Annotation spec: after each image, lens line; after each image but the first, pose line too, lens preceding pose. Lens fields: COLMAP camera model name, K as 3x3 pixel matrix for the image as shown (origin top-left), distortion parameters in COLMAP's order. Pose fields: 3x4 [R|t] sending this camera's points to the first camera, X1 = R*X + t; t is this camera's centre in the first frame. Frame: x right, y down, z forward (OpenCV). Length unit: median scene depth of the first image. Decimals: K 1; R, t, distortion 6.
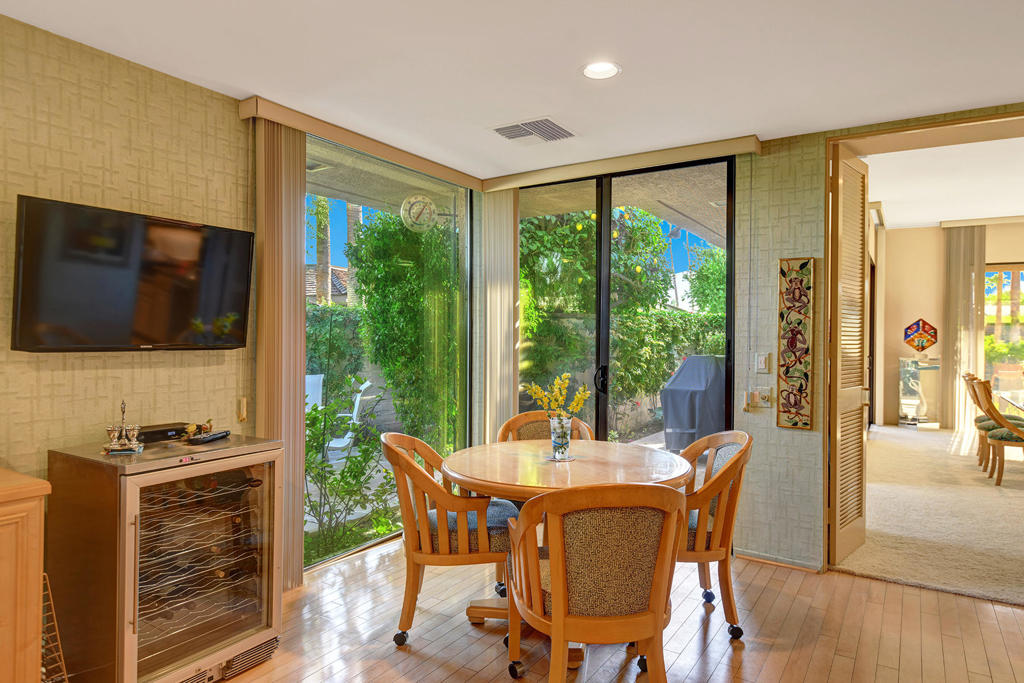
lens RADIAL K [[634.6, 0, 511.0], [0, 634.6, 342.0], [0, 0, 1]] dist [0.003476, 0.001051]
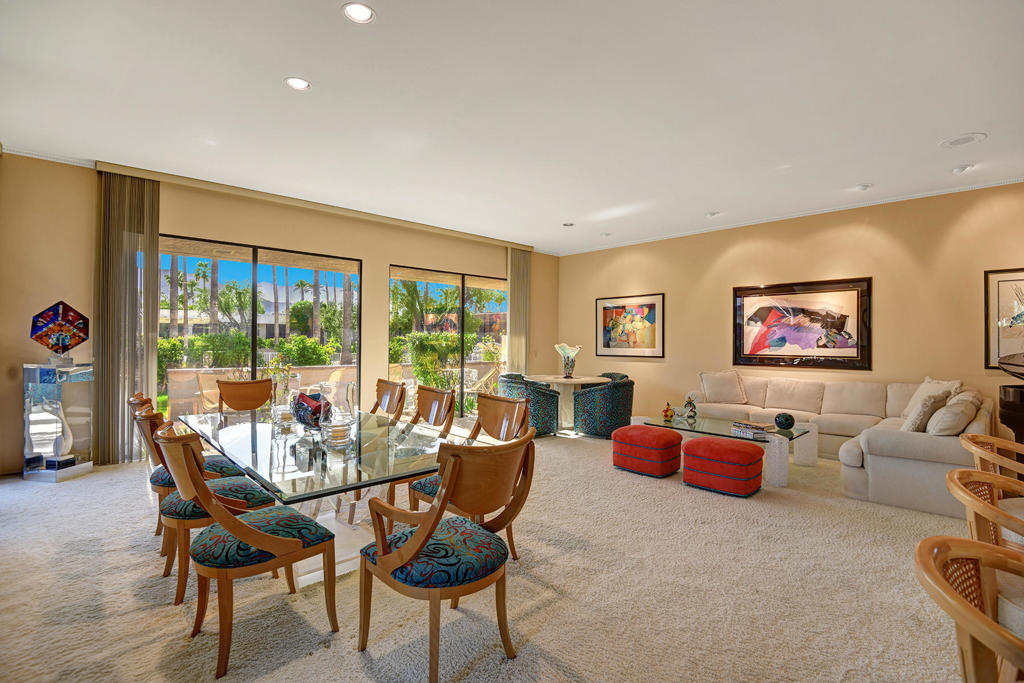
lens RADIAL K [[468.2, 0, 519.8], [0, 468.2, 340.3], [0, 0, 1]] dist [-0.020483, -0.006055]
pose [[0.244882, -0.004090, 0.969544, 0.319838], [0.004063, 0.999987, 0.003192, 0.002378], [-0.969544, 0.003158, 0.244895, 0.450390]]
